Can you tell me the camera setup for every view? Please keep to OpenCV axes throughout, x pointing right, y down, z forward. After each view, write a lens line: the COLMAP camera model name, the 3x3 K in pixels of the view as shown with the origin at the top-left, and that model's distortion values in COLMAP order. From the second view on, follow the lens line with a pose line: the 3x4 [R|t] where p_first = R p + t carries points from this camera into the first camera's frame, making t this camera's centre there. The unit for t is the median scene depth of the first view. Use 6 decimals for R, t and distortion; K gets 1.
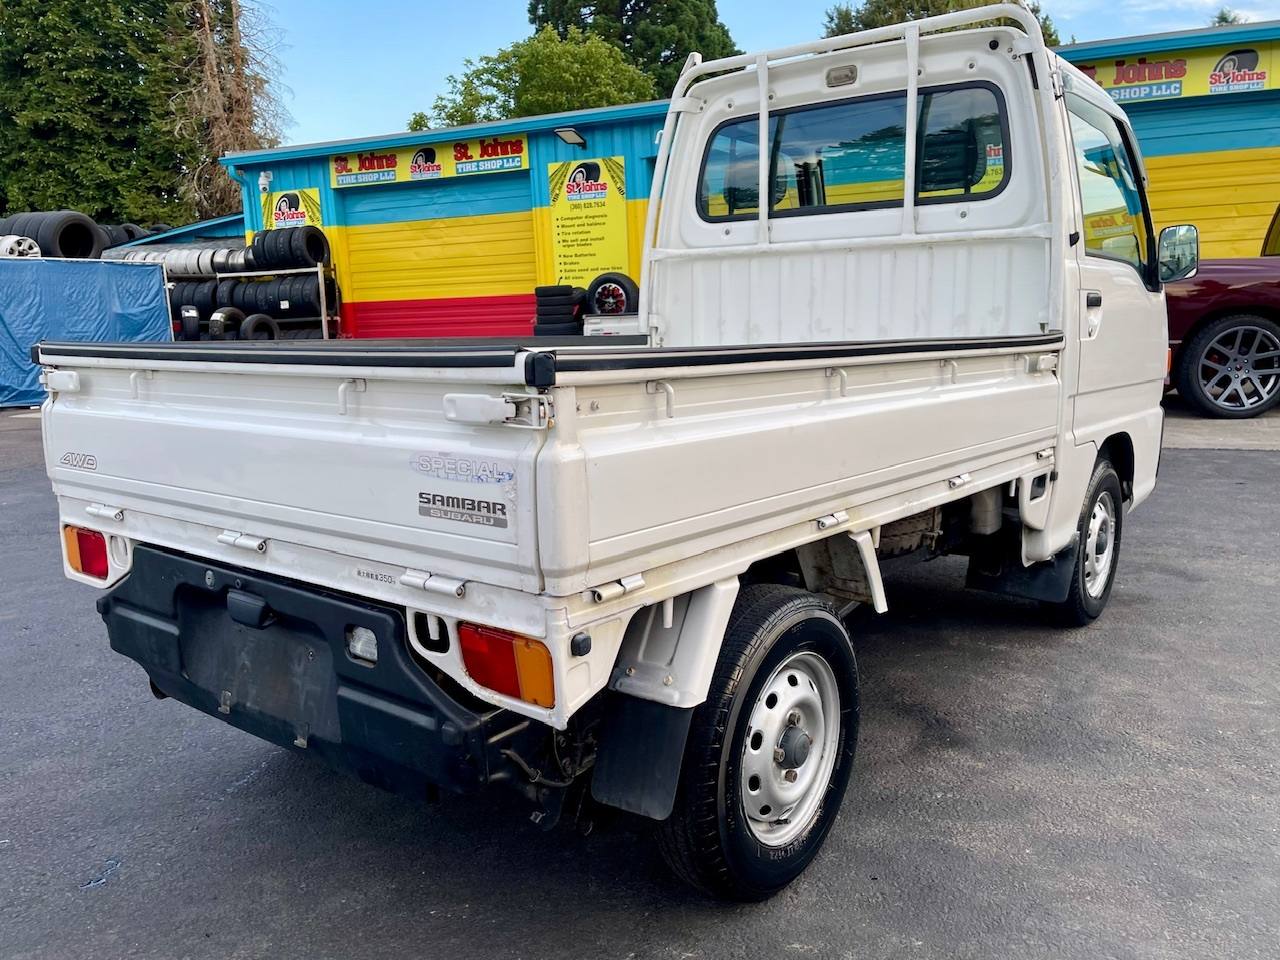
lens RADIAL K [[1003.3, 0, 635.0], [0, 1003.3, 513.4], [0, 0, 1]] dist [0.062701, -0.092729]
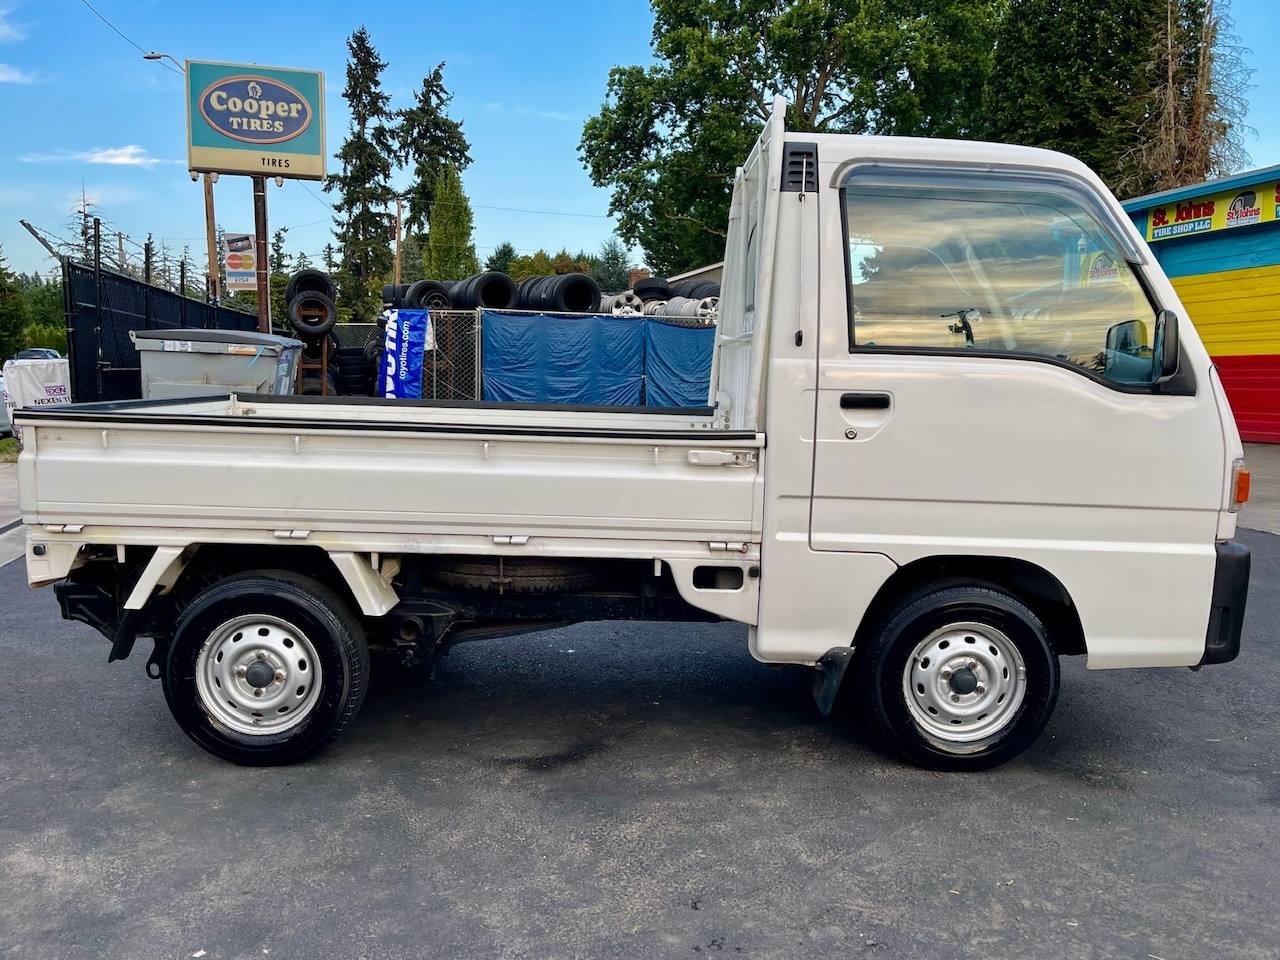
lens RADIAL K [[1003.3, 0, 650.8], [0, 1003.3, 517.4], [0, 0, 1]] dist [0.062701, -0.092729]
pose [[0.621168, 0.137908, -0.771448, 0.197885], [-0.170763, 0.984559, 0.038507, -0.019730], [0.764847, 0.107816, 0.635126, 0.052223]]
